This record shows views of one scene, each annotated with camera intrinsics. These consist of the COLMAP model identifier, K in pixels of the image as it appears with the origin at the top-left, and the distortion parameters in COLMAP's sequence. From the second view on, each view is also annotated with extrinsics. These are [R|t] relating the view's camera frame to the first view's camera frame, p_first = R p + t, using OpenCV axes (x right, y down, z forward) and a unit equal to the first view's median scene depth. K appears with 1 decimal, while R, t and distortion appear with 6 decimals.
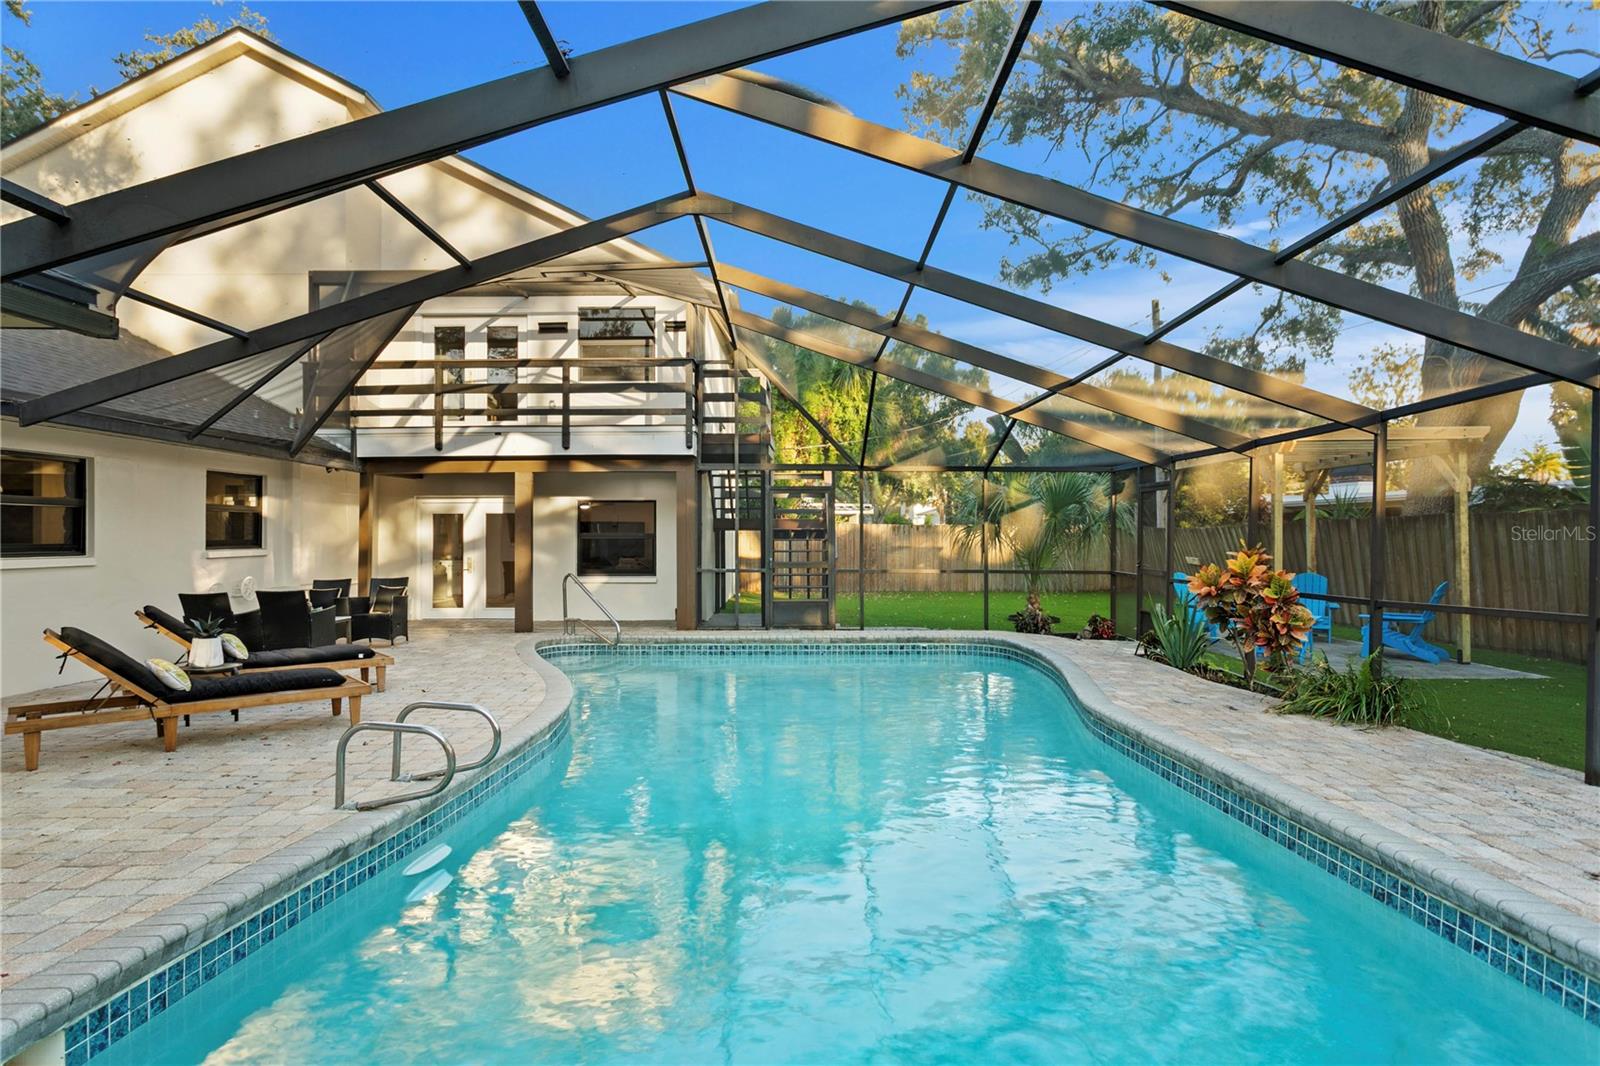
lens RADIAL K [[863.5, 0, 770.1], [0, 863.5, 528.0], [0, 0, 1]] dist [0.003941, 0.000675]
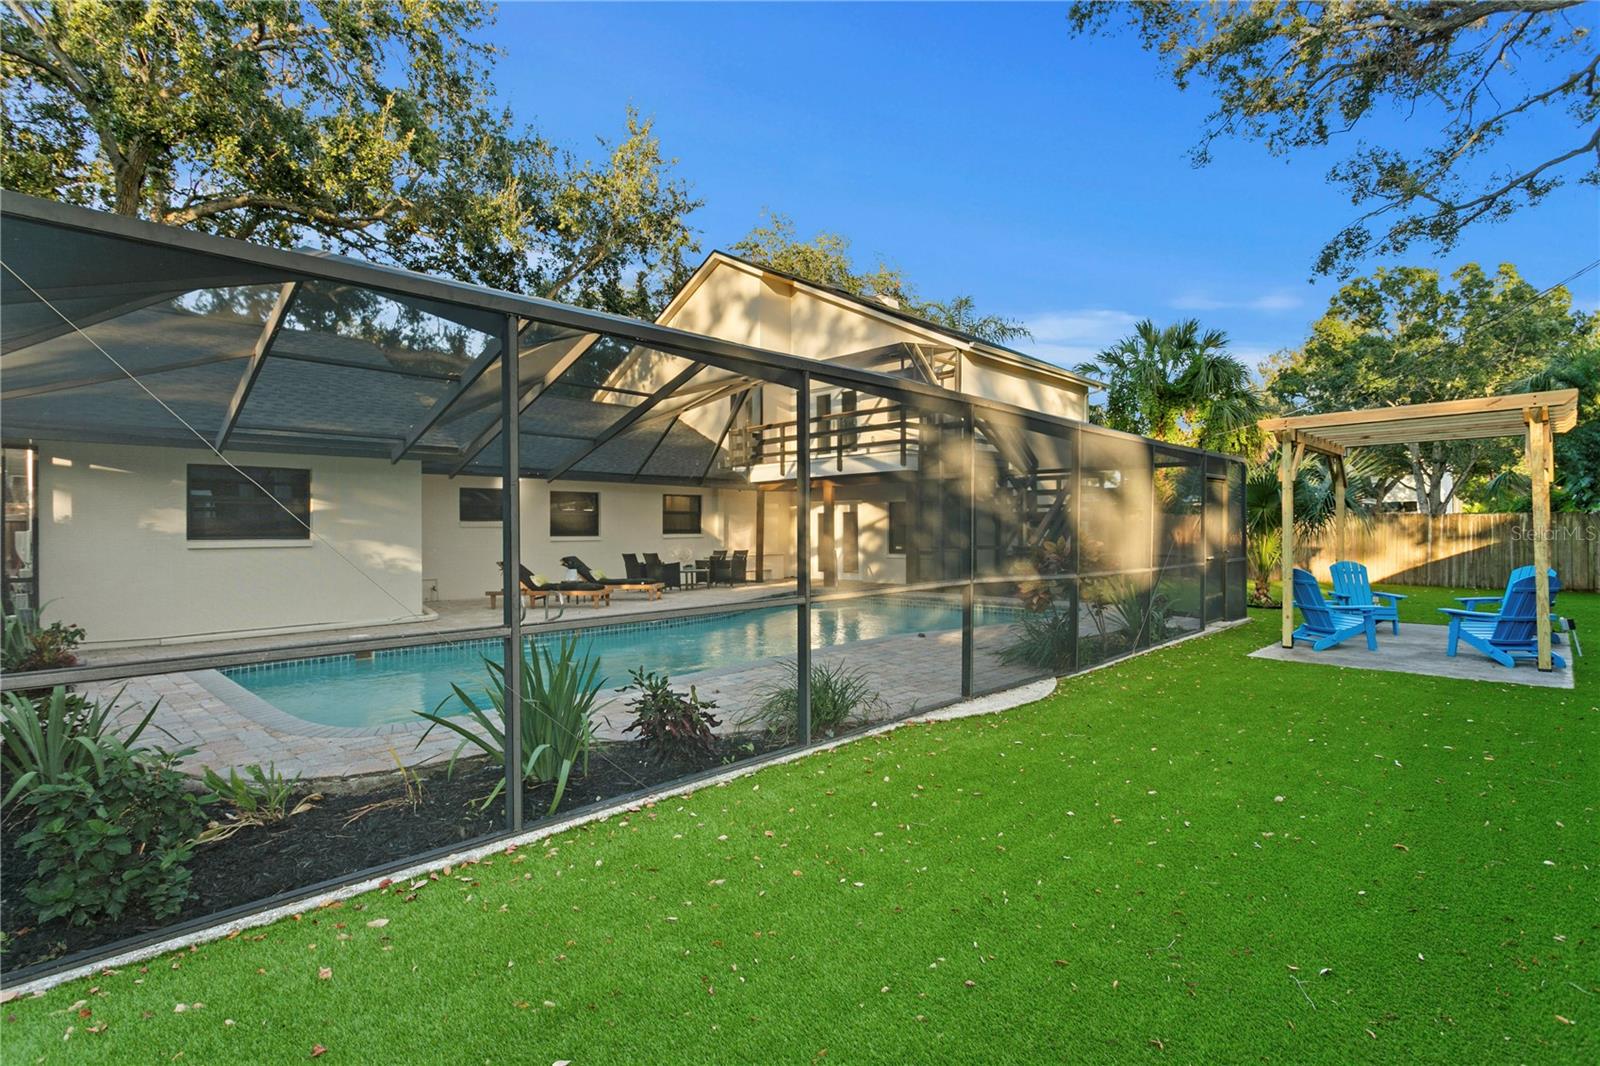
lens RADIAL K [[754.8, 0, 810.4], [0, 754.8, 531.5], [0, 0, 1]] dist [0.001059, 0.001857]
pose [[0.732025, 0.002462, -0.681274, 0.660754], [0.008013, 0.999893, 0.012224, 0.001033], [0.681231, -0.014408, 0.731927, -0.045819]]
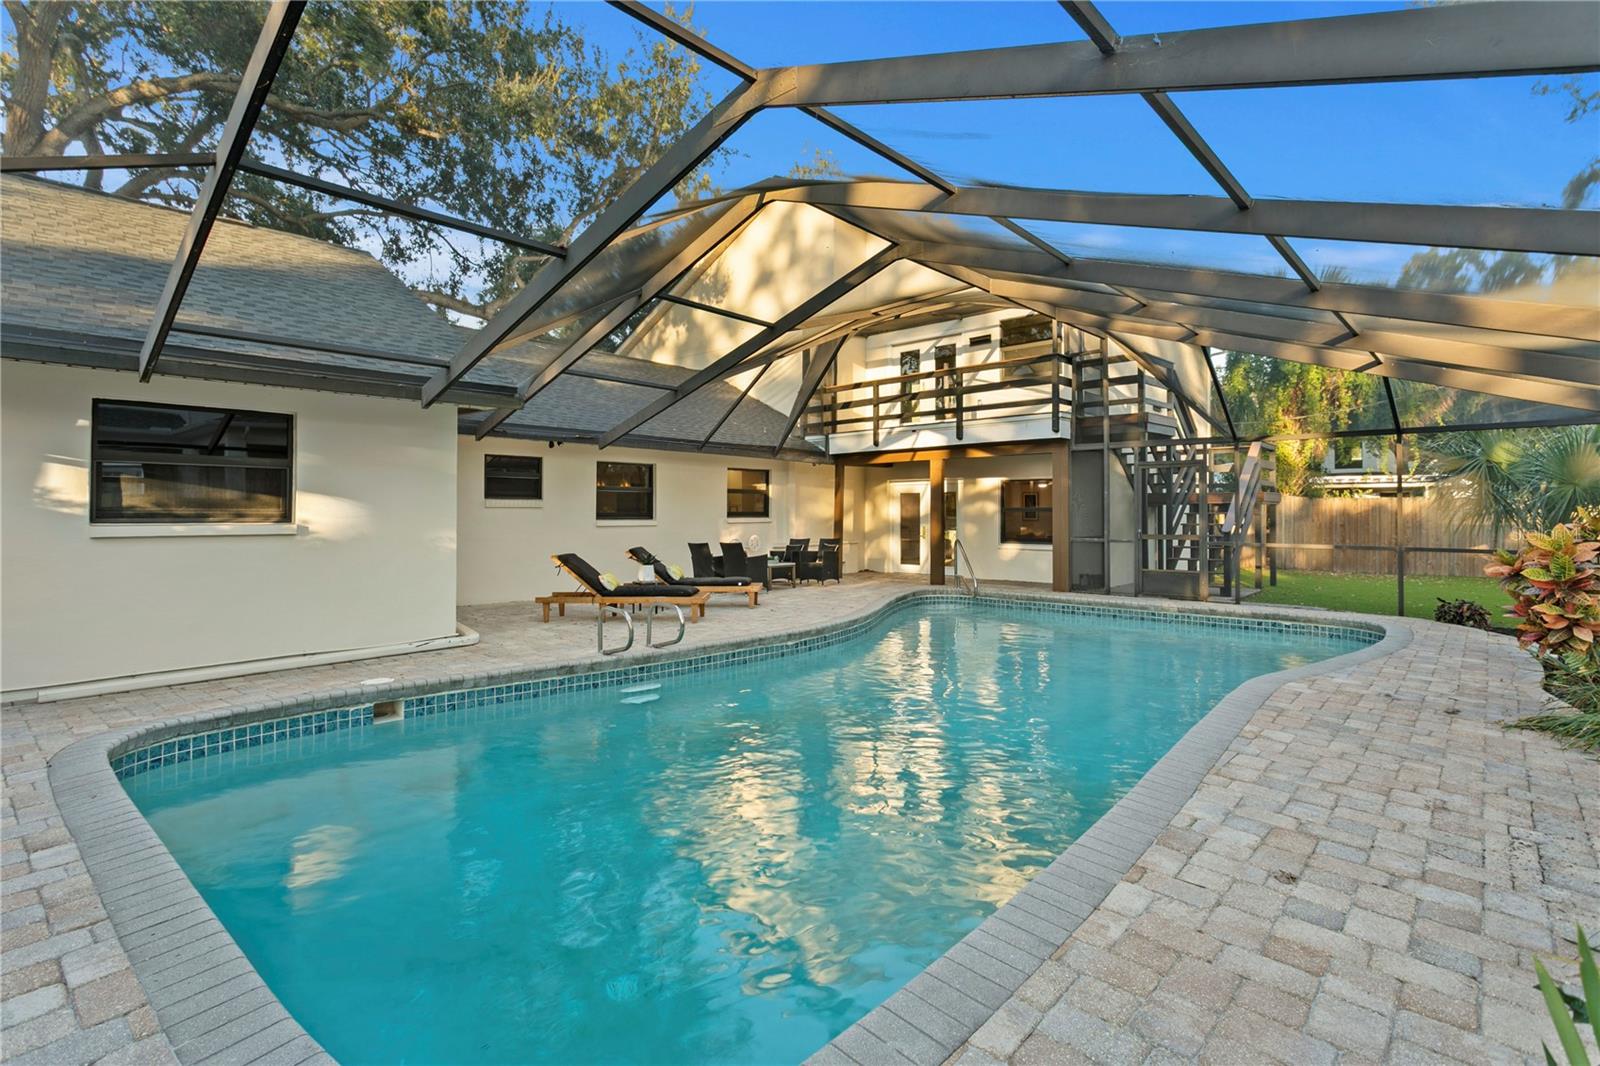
lens RADIAL K [[754.8, 0, 794.5], [0, 754.8, 499.7], [0, 0, 1]] dist [0.001059, 0.001857]
pose [[0.757254, -0.009848, -0.653046, 0.293524], [0.004054, 0.999938, -0.010379, 0.005857], [0.653107, 0.005212, 0.757247, 0.017544]]
